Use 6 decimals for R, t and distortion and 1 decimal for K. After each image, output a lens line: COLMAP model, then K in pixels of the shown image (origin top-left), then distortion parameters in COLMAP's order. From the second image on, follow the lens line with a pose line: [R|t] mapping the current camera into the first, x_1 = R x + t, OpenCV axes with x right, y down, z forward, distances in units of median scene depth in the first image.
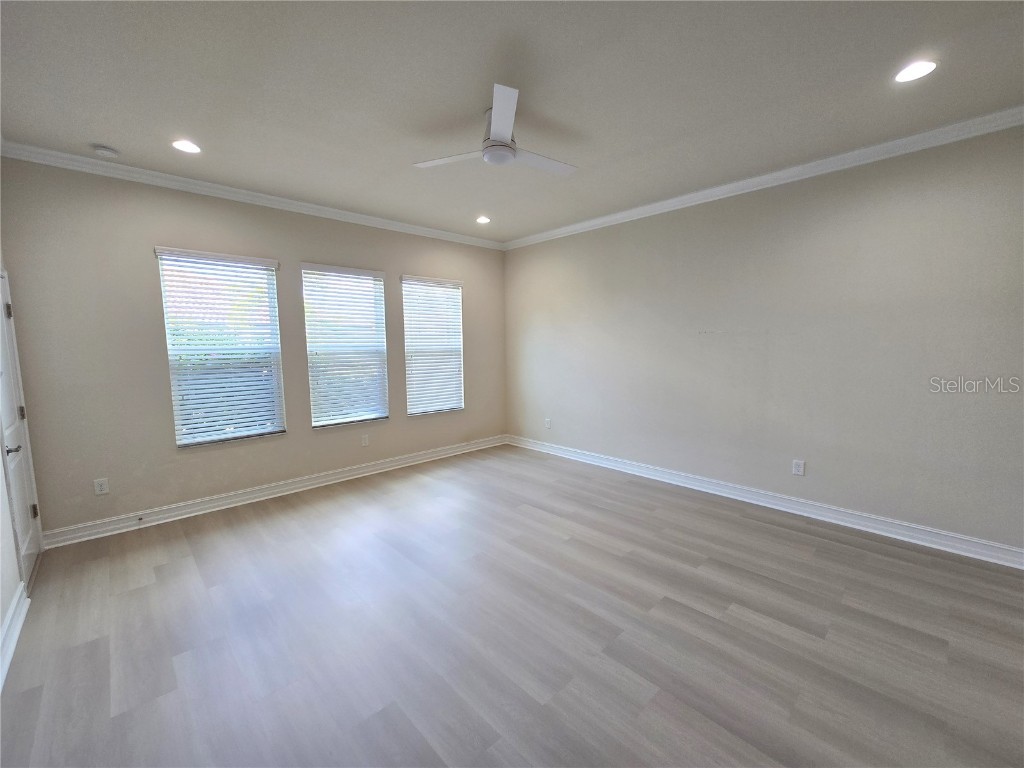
lens RADIAL K [[417.9, 0, 511.9], [0, 417.9, 384.3], [0, 0, 1]] dist [0.002078, -0.000647]
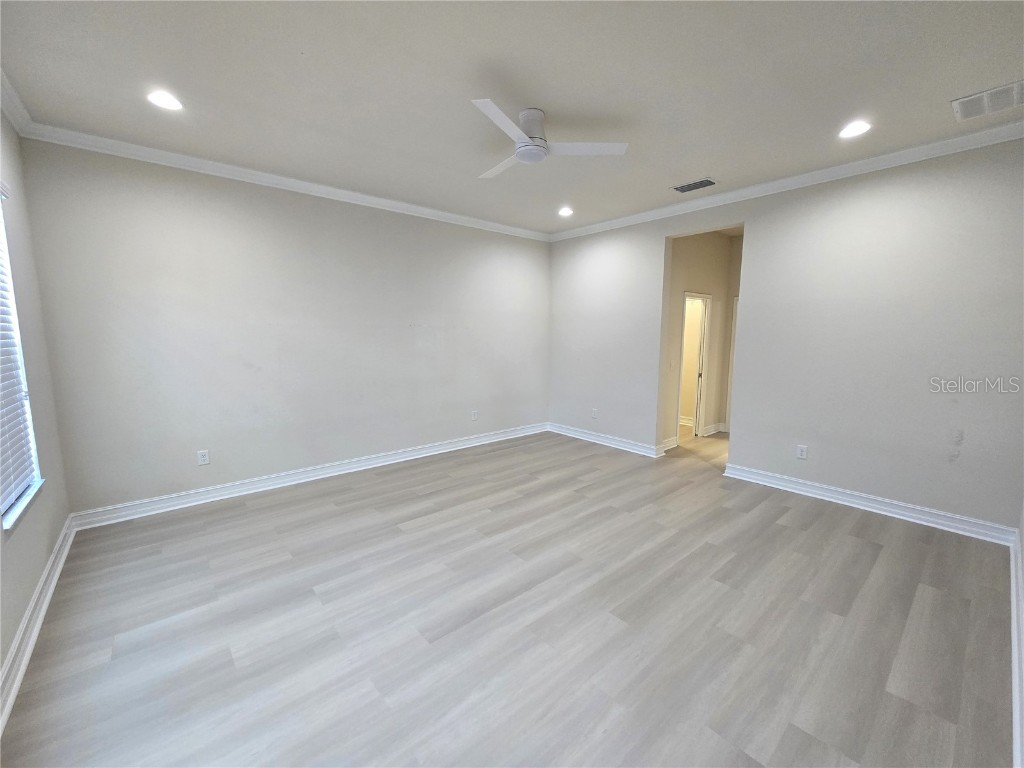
lens RADIAL K [[417.9, 0, 511.9], [0, 417.9, 386.3], [0, 0, 1]] dist [0.002078, -0.000647]
pose [[0.046549, -0.118855, 0.991820, -1.038147], [0.090157, 0.989344, 0.114327, -0.093690], [-0.994839, 0.084098, 0.056769, 0.939085]]
